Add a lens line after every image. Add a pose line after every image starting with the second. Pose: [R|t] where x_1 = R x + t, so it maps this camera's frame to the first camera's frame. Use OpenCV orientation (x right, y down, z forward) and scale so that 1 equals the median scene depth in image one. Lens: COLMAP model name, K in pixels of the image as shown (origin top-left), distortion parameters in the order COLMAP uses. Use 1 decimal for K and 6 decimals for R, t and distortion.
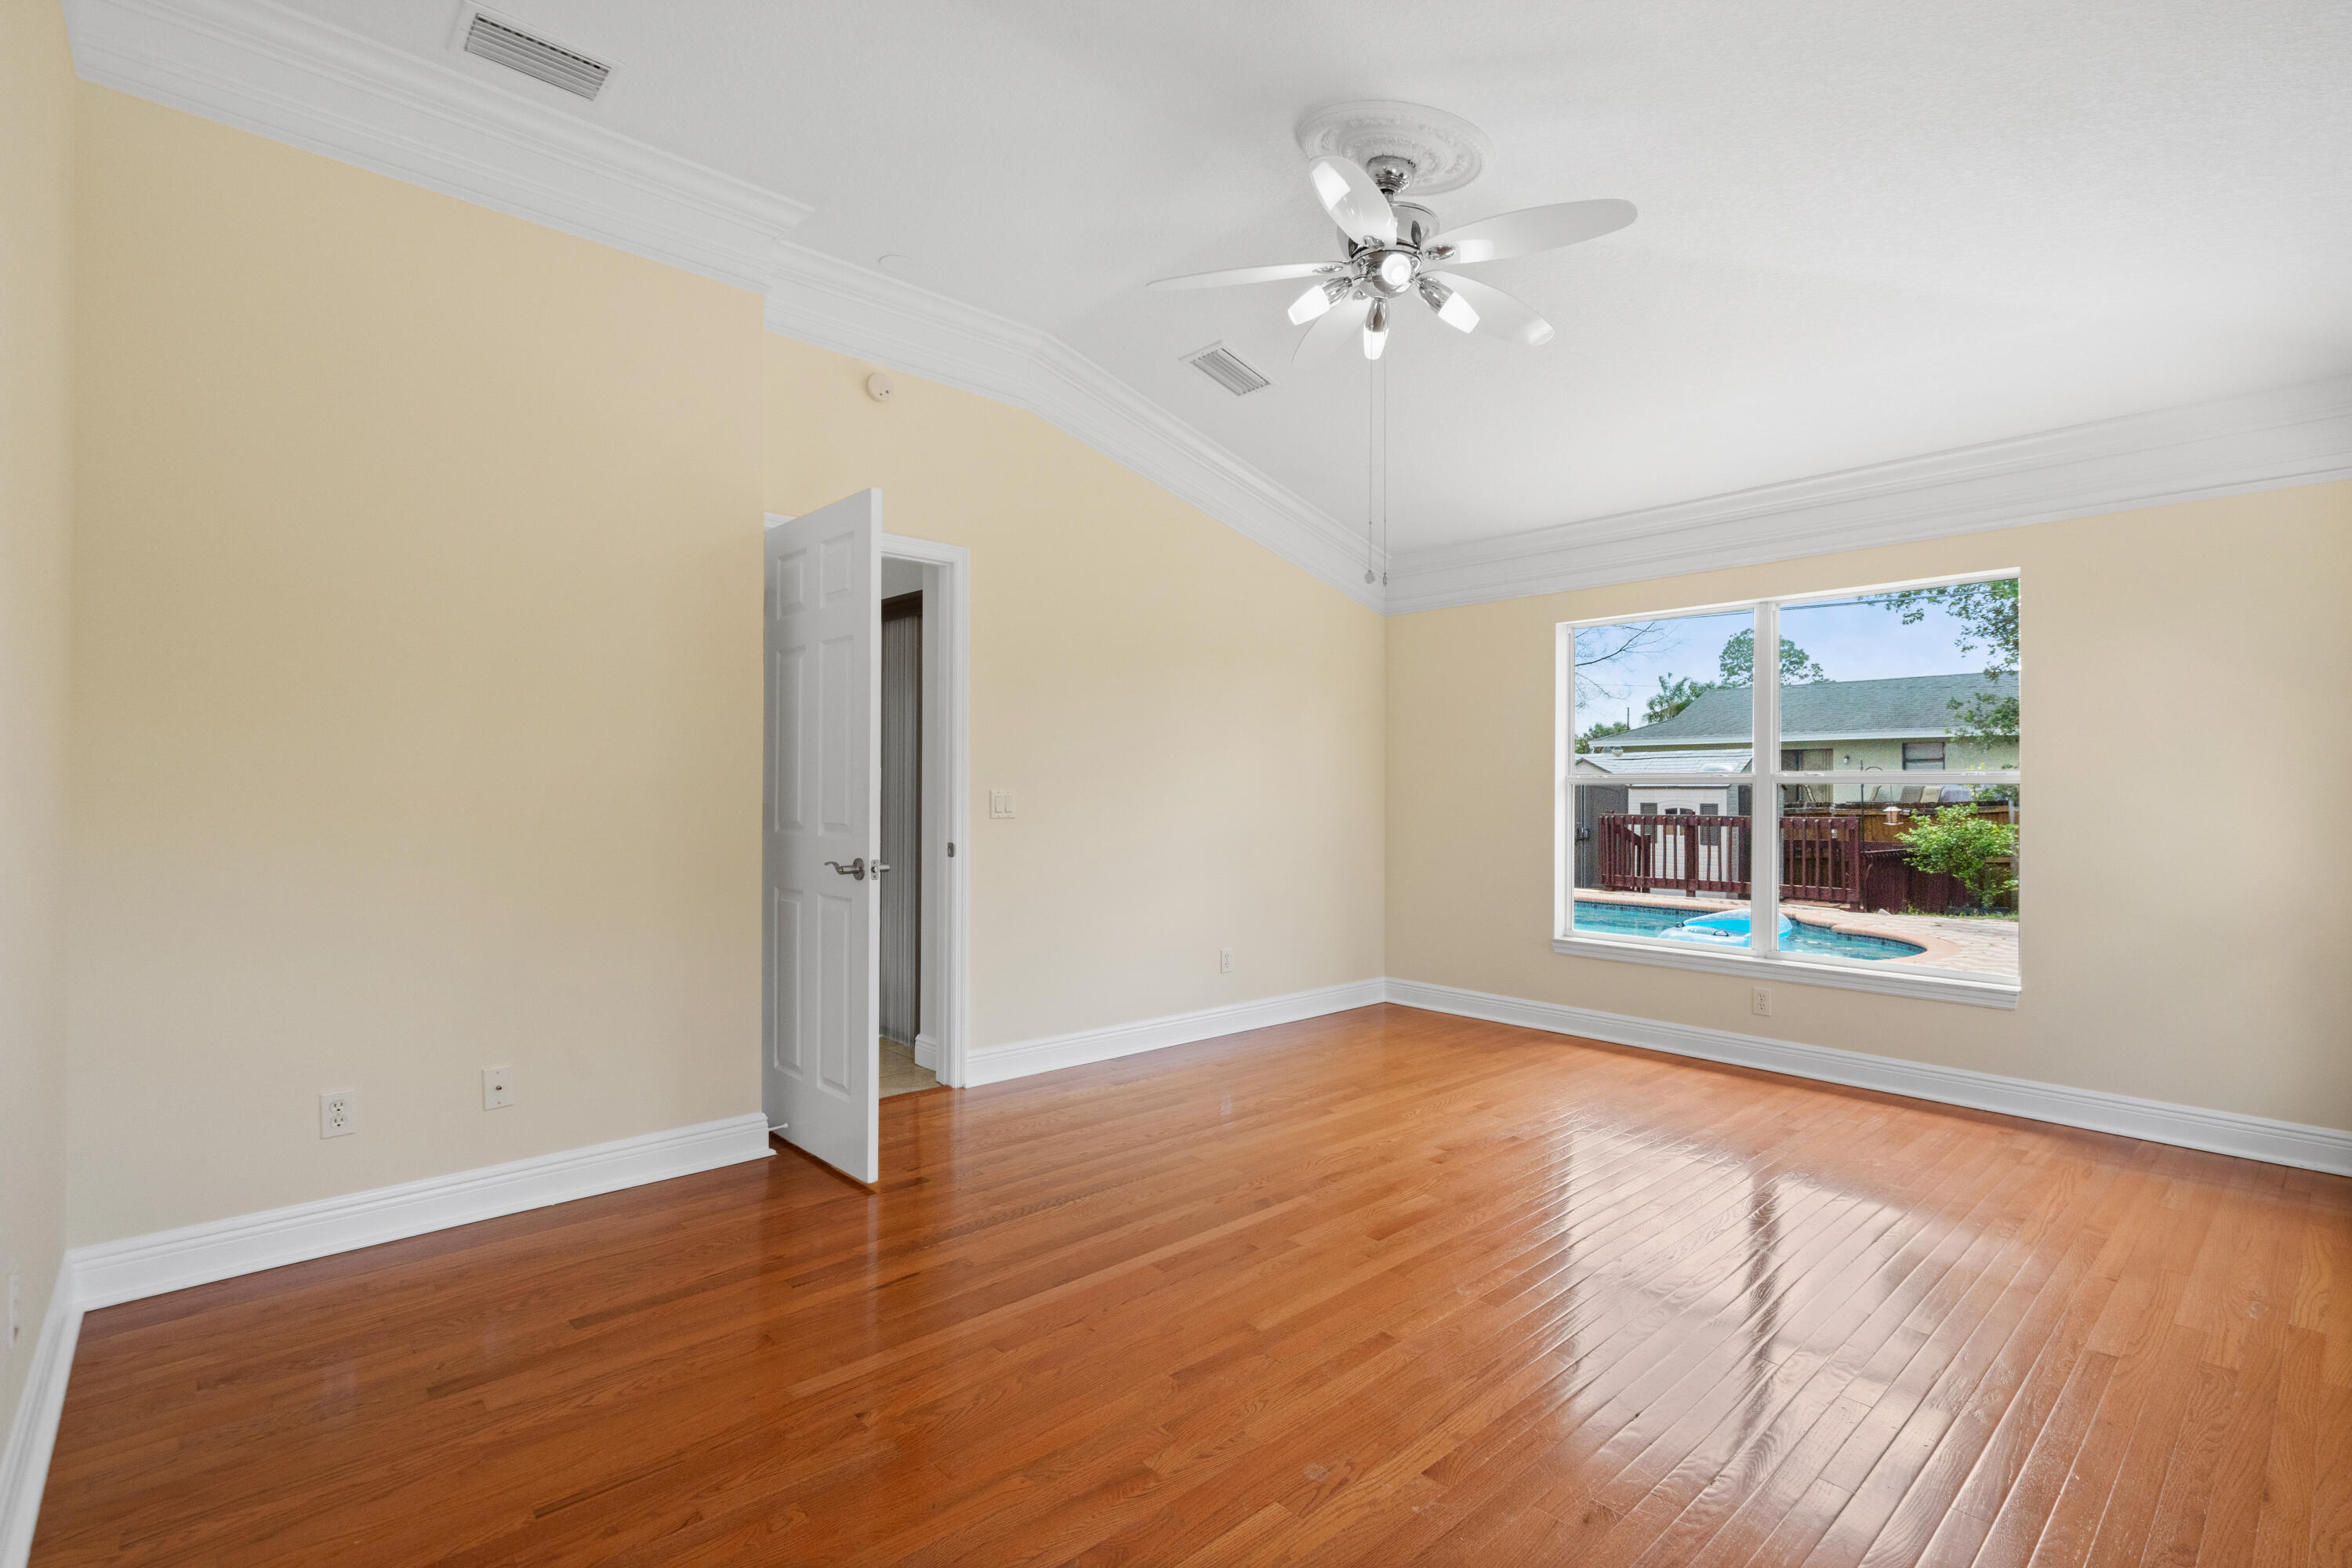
lens RADIAL K [[1086.8, 0, 1186.1], [0, 1086.8, 795.6], [0, 0, 1]] dist [0.002260, 0.000996]
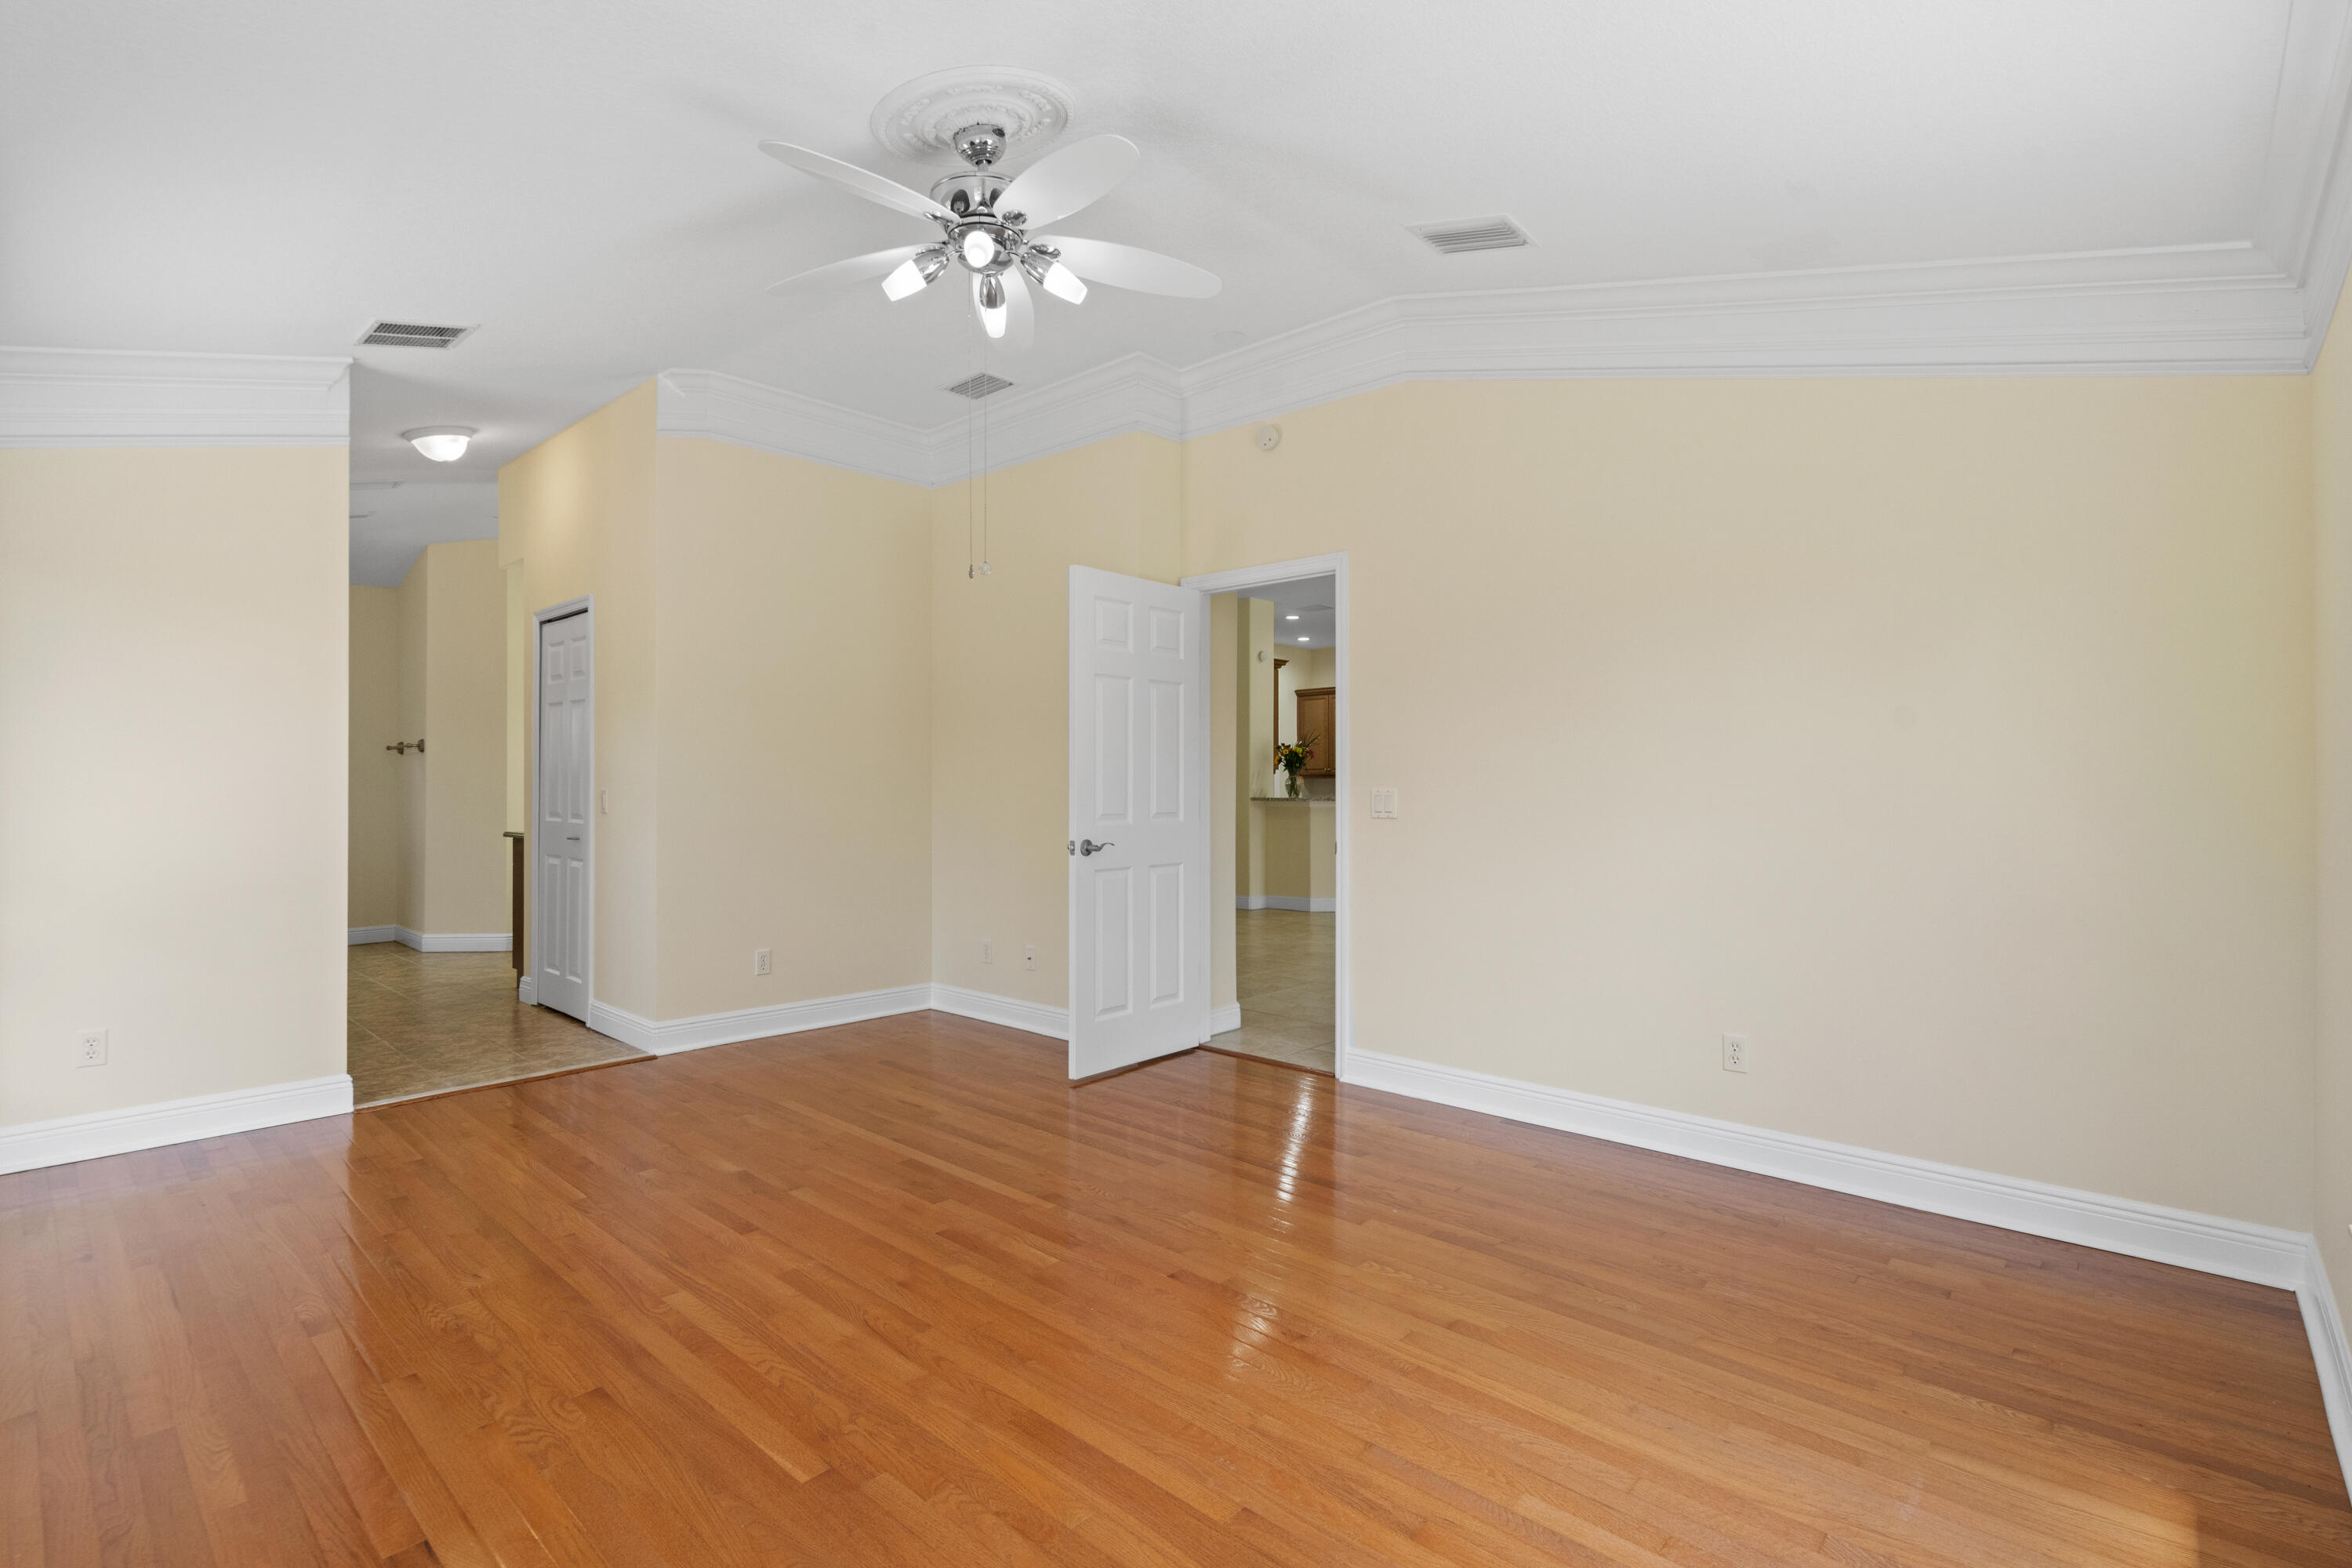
lens RADIAL K [[1086.8, 0, 1174.5], [0, 1086.8, 779.6], [0, 0, 1]] dist [0.002260, 0.000996]
pose [[0.088825, 0.003444, -0.996041, 1.029454], [0.004991, 0.999980, 0.003903, -0.025172], [0.996035, -0.005318, 0.088806, 0.946932]]
